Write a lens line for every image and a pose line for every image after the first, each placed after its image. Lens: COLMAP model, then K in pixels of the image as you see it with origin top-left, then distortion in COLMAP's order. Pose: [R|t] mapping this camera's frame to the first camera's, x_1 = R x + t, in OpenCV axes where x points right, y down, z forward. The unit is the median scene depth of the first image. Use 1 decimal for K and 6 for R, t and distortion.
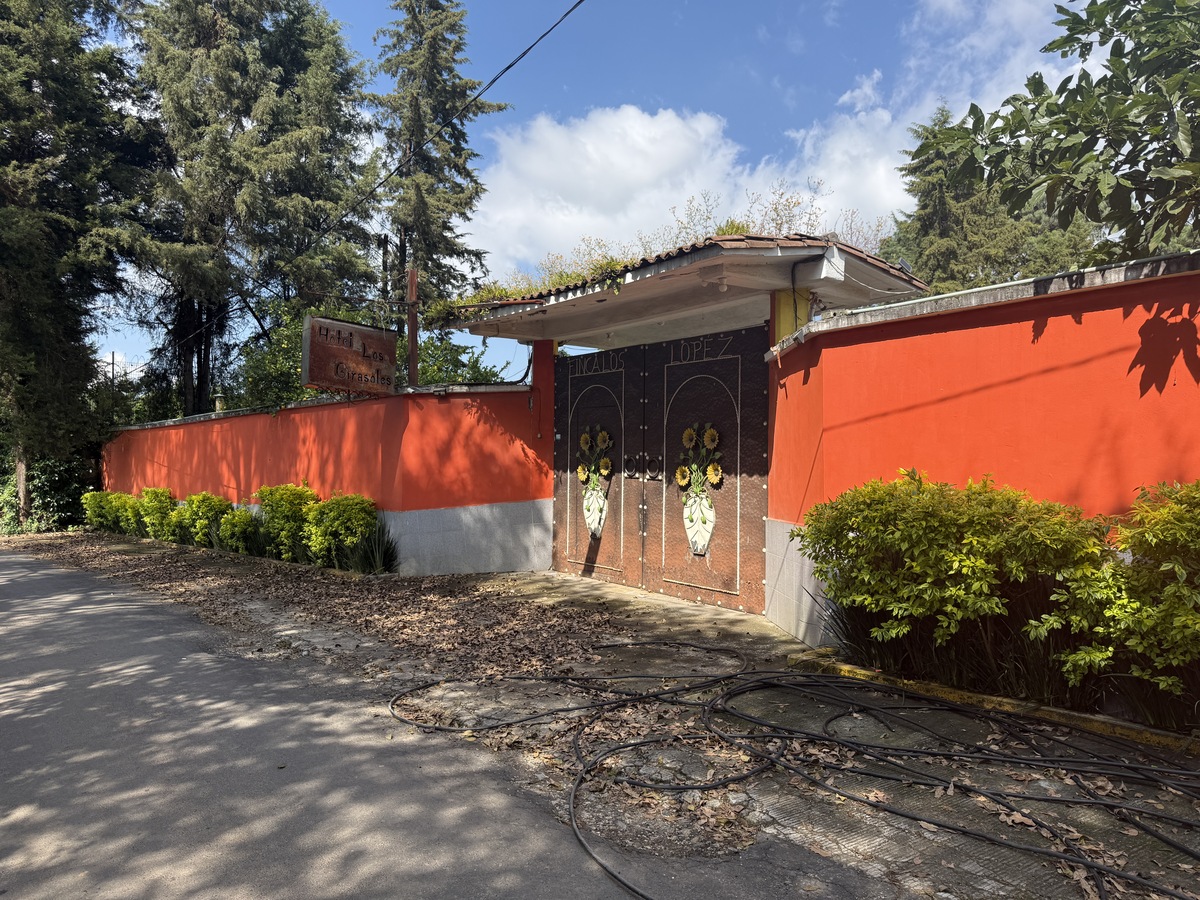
lens RADIAL K [[839.7, 0, 601.2], [0, 839.7, 449.3], [0, 0, 1]] dist [0.003116, -0.014301]
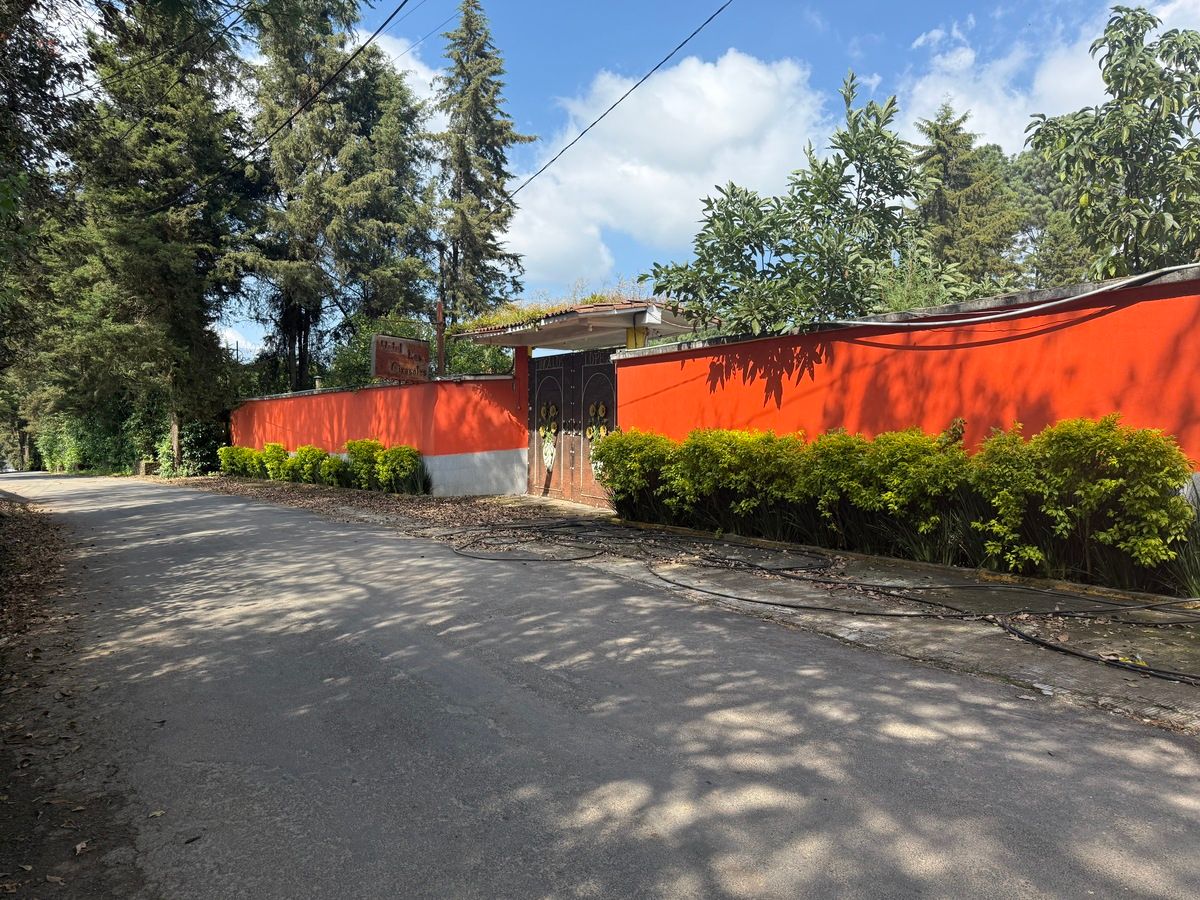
lens RADIAL K [[839.7, 0, 599.8], [0, 839.7, 450.1], [0, 0, 1]] dist [0.003116, -0.014301]
pose [[0.995658, 0.005863, -0.092905, 0.122916], [-0.001876, 0.999076, 0.042940, -0.002564], [0.093071, -0.042579, 0.994749, -0.303913]]
